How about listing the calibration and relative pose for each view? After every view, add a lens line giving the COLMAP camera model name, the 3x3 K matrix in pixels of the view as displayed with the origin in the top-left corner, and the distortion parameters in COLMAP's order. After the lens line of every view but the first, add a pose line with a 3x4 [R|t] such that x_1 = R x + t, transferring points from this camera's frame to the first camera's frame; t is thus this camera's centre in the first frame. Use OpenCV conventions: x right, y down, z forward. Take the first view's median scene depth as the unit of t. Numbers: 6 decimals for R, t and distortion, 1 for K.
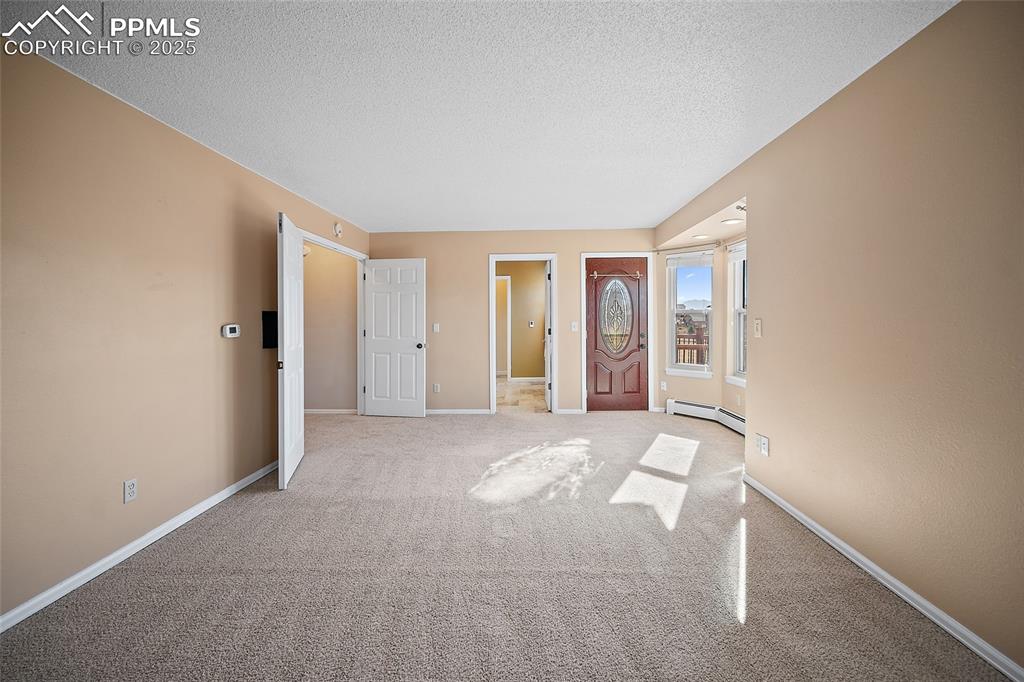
lens RADIAL K [[410.0, 0, 513.0], [0, 410.0, 324.7], [0, 0, 1]] dist [-0.001597, -0.000334]
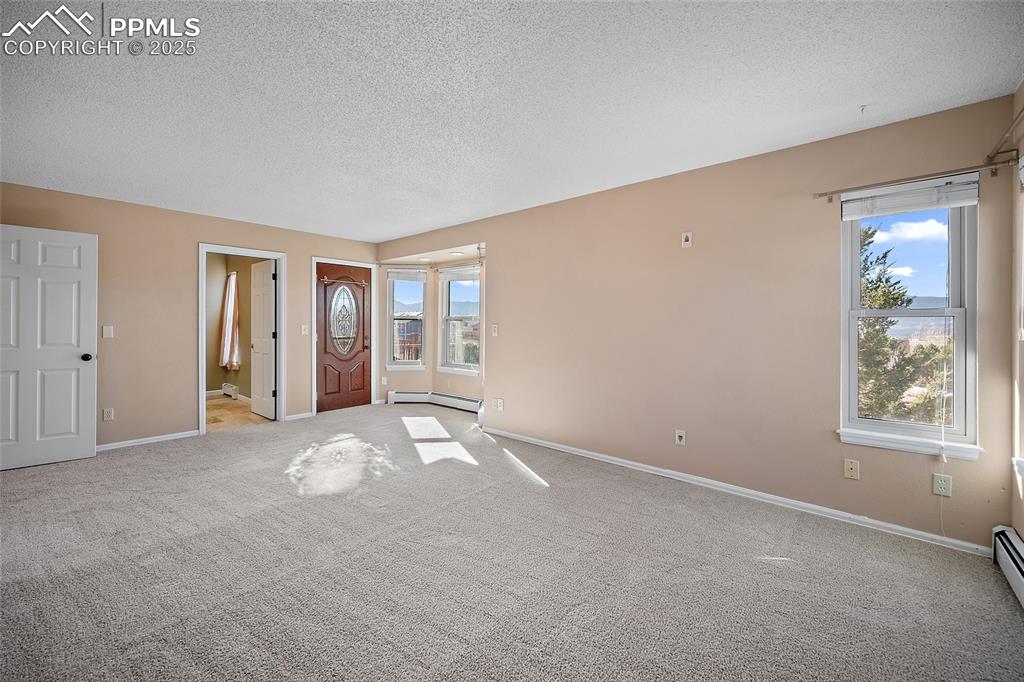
lens RADIAL K [[410.0, 0, 513.0], [0, 410.0, 324.7], [0, 0, 1]] dist [-0.001597, -0.000334]
pose [[0.632338, 0.007987, 0.774651, -0.305124], [-0.000386, 0.999950, -0.009995, 0.002313], [-0.774692, 0.006021, 0.632310, -0.019653]]
